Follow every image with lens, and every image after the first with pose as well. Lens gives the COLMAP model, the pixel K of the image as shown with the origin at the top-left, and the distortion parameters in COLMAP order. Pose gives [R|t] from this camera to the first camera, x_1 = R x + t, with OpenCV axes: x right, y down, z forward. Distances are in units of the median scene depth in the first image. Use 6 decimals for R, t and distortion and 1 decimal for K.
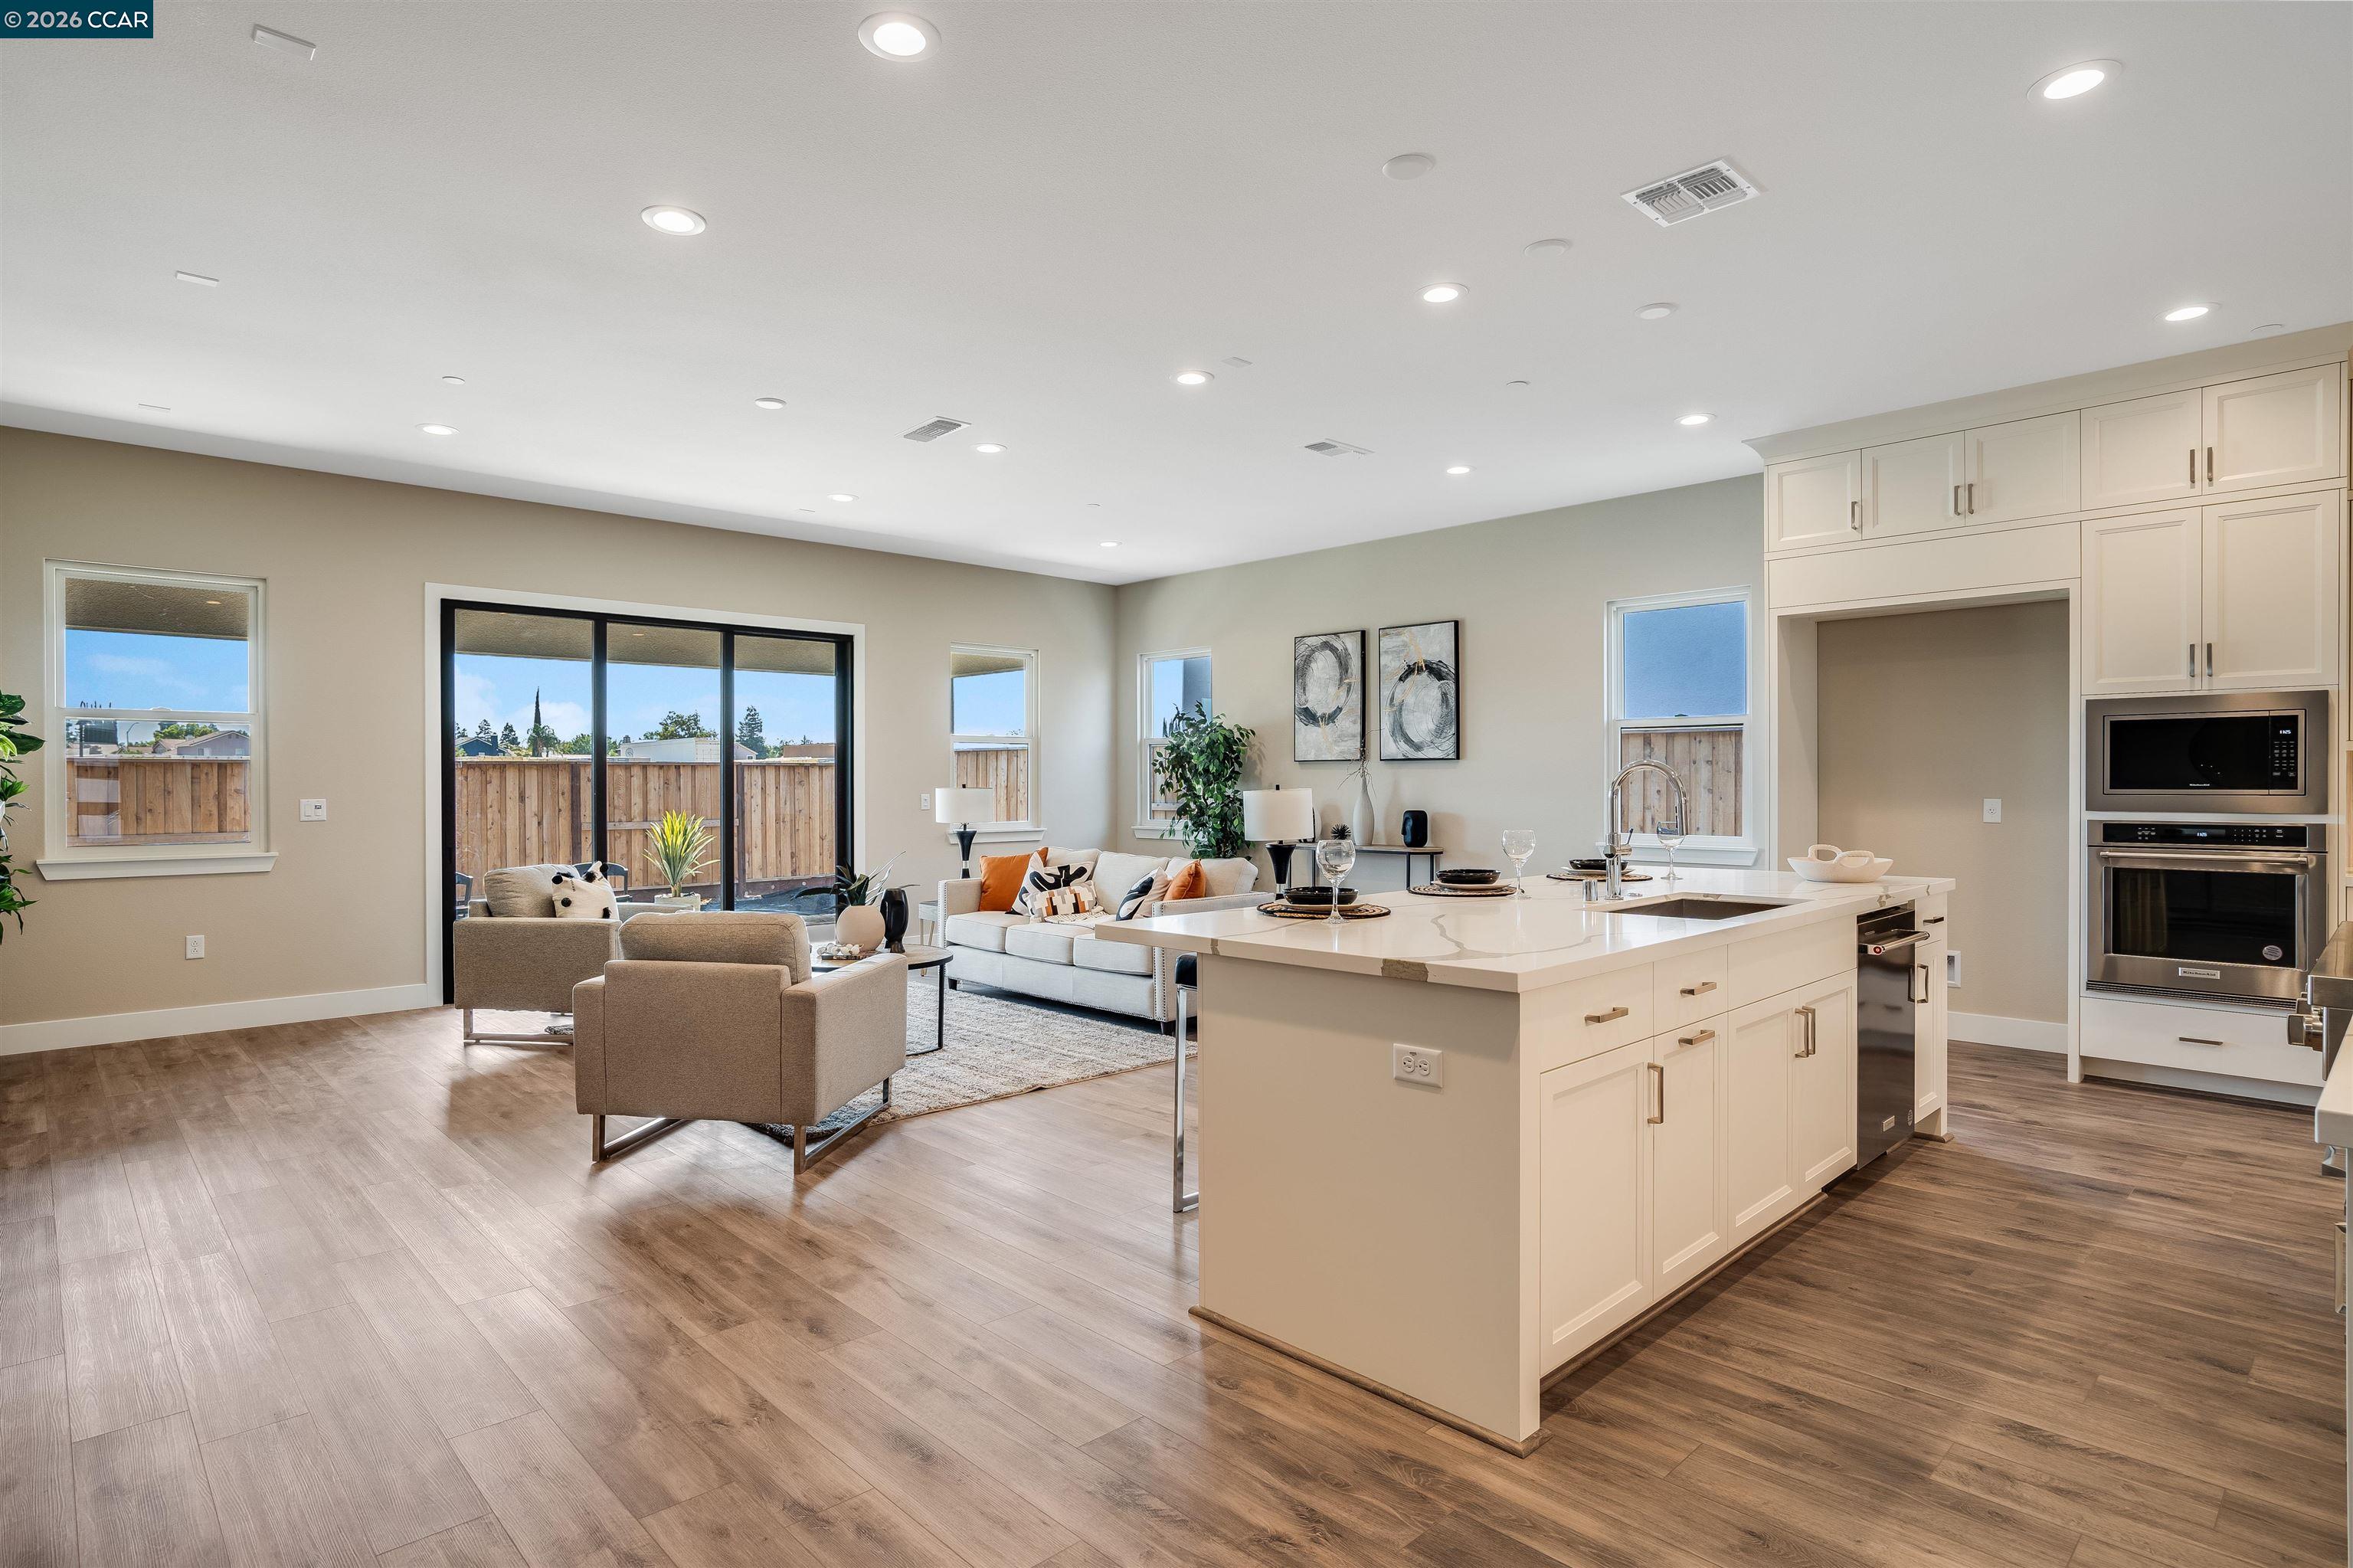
lens RADIAL K [[1186.4, 0, 1201.2], [0, 1186.4, 778.7], [0, 0, 1]] dist [-0.019835, 0.001569]
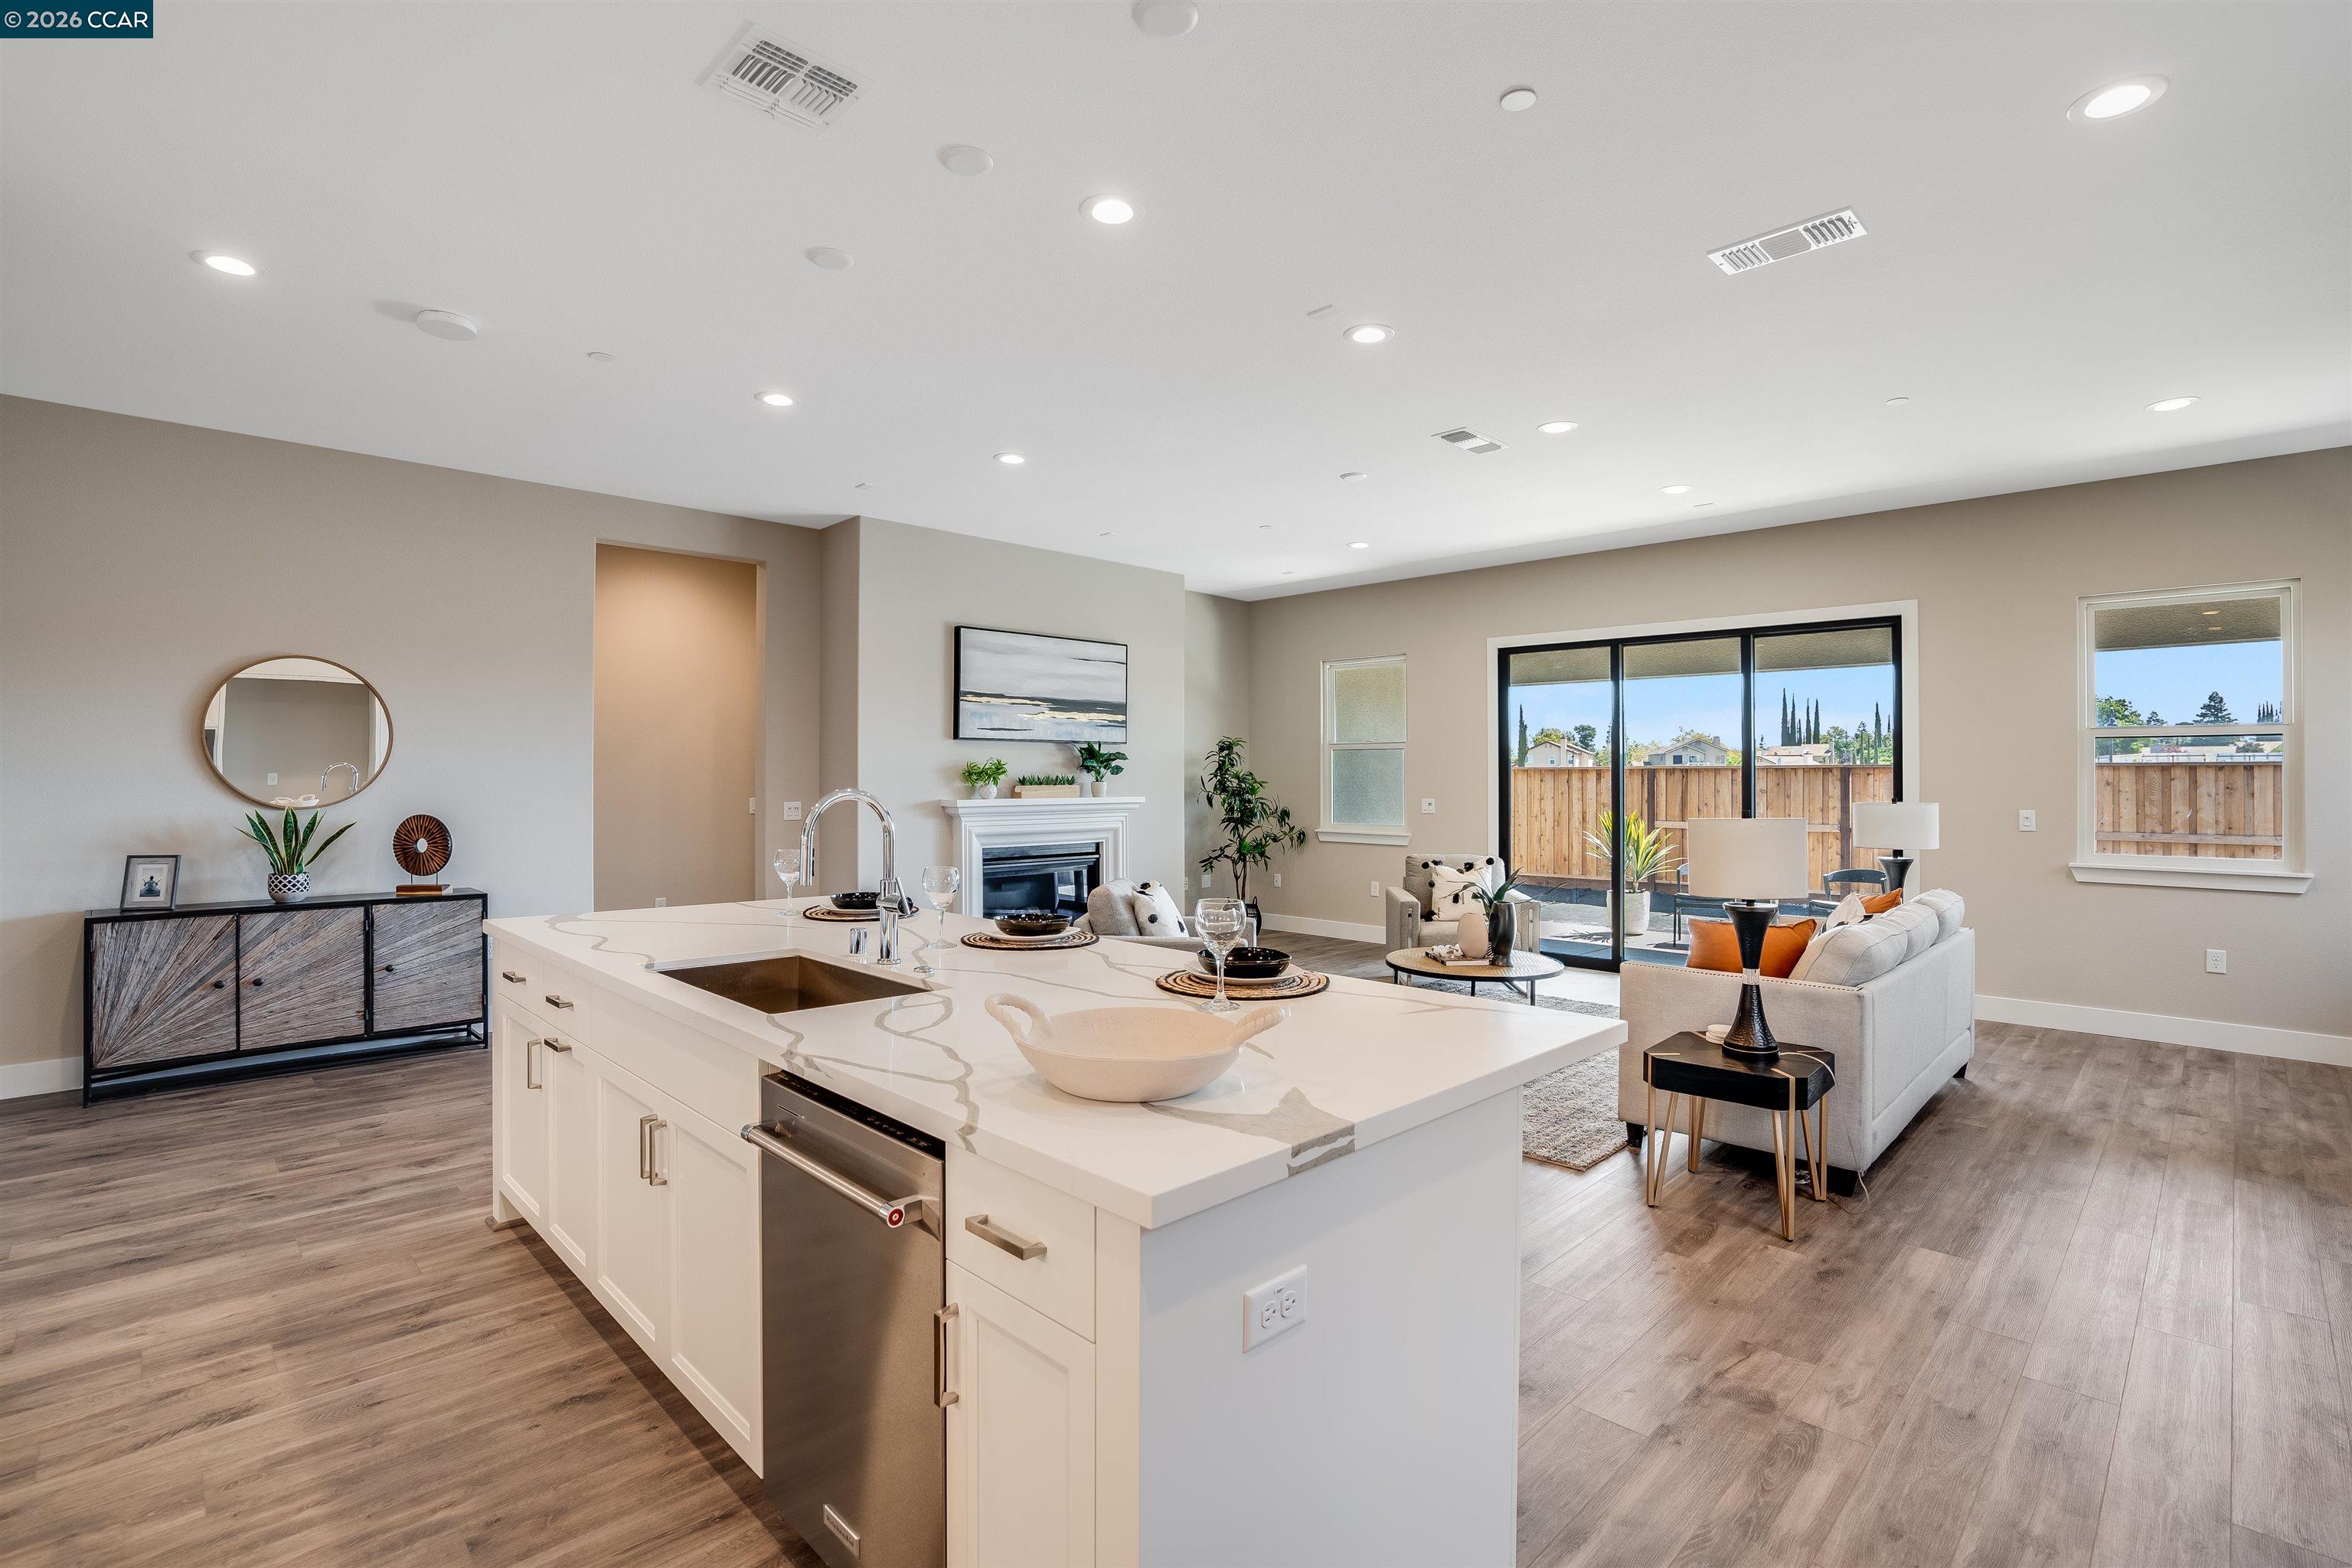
lens RADIAL K [[1102.4, 0, 1182.0], [0, 1102.4, 761.4], [0, 0, 1]] dist [-0.036389, 0.004566]
pose [[0.009370, -0.012743, -0.999875, 1.504297], [-0.001386, 0.999918, -0.012756, -0.027361], [0.999955, 0.001506, 0.009352, 1.650026]]
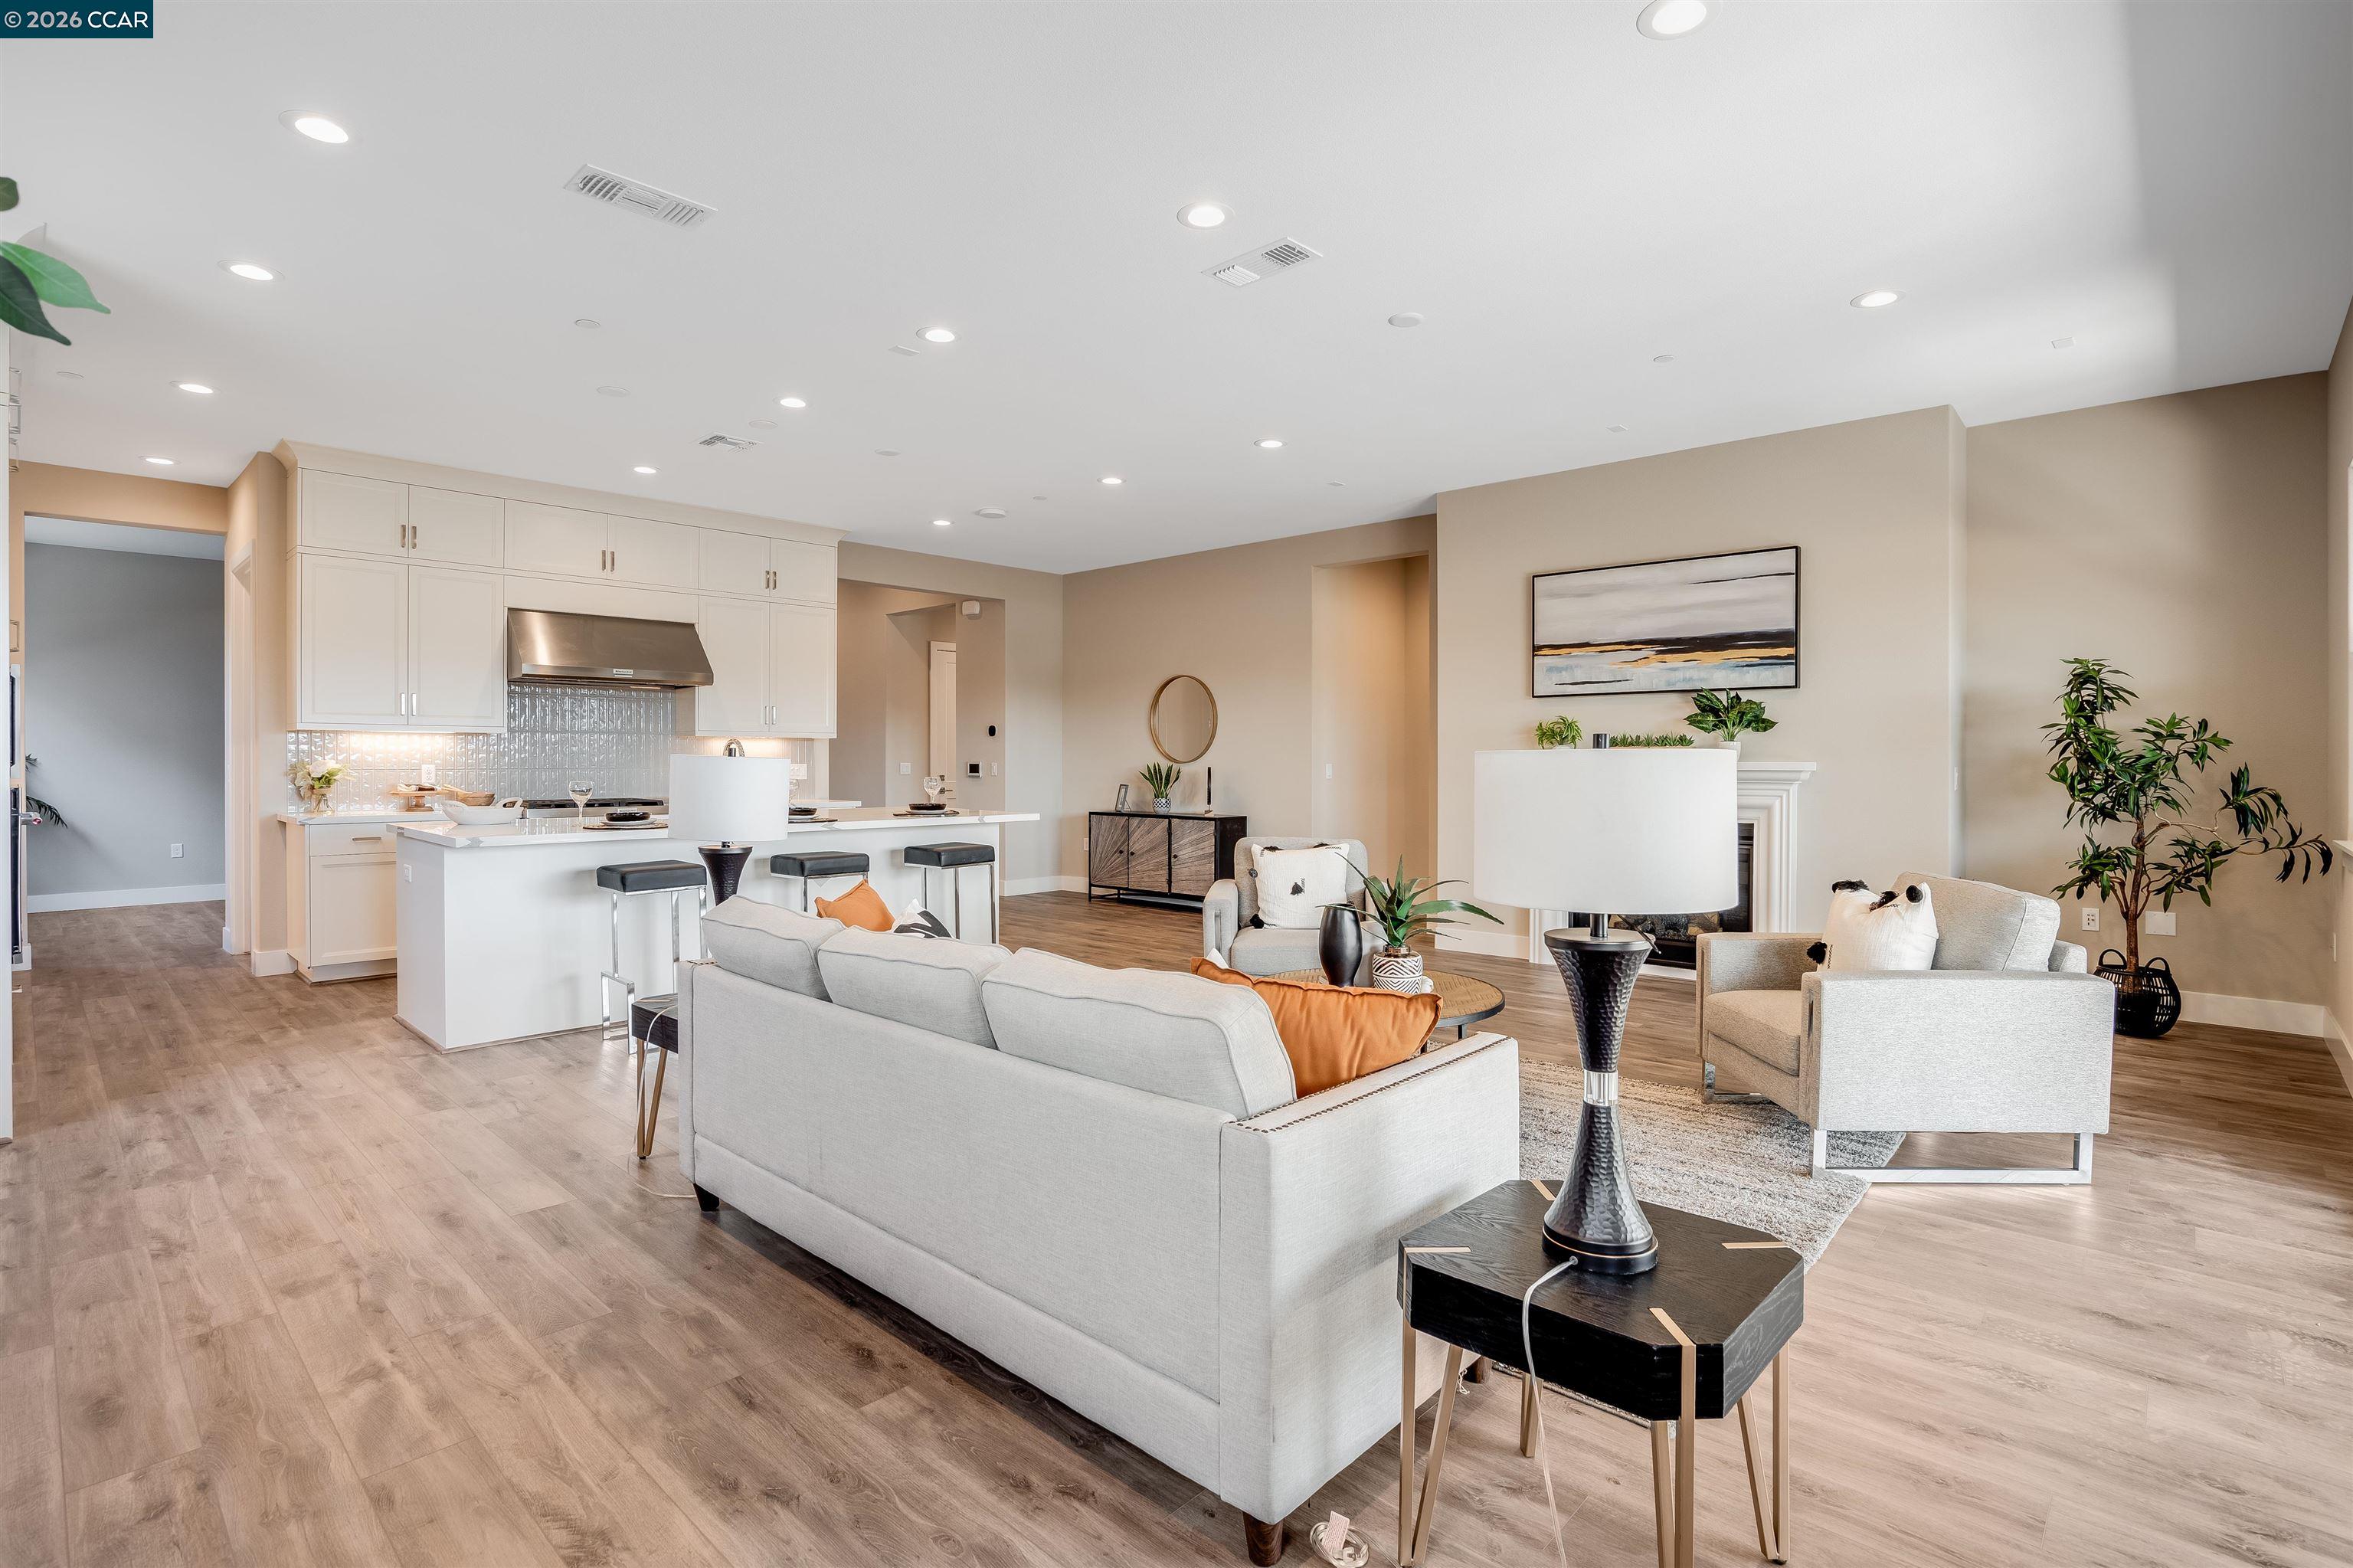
lens RADIAL K [[1107.9, 0, 1162.4], [0, 1107.9, 774.4], [0, 0, 1]] dist [-0.049111, -0.000007]
pose [[-0.999425, 0.001875, -0.033867, -0.307780], [0.001457, 0.999922, 0.012386, 0.028543], [0.033888, 0.012329, -0.999350, 3.669943]]
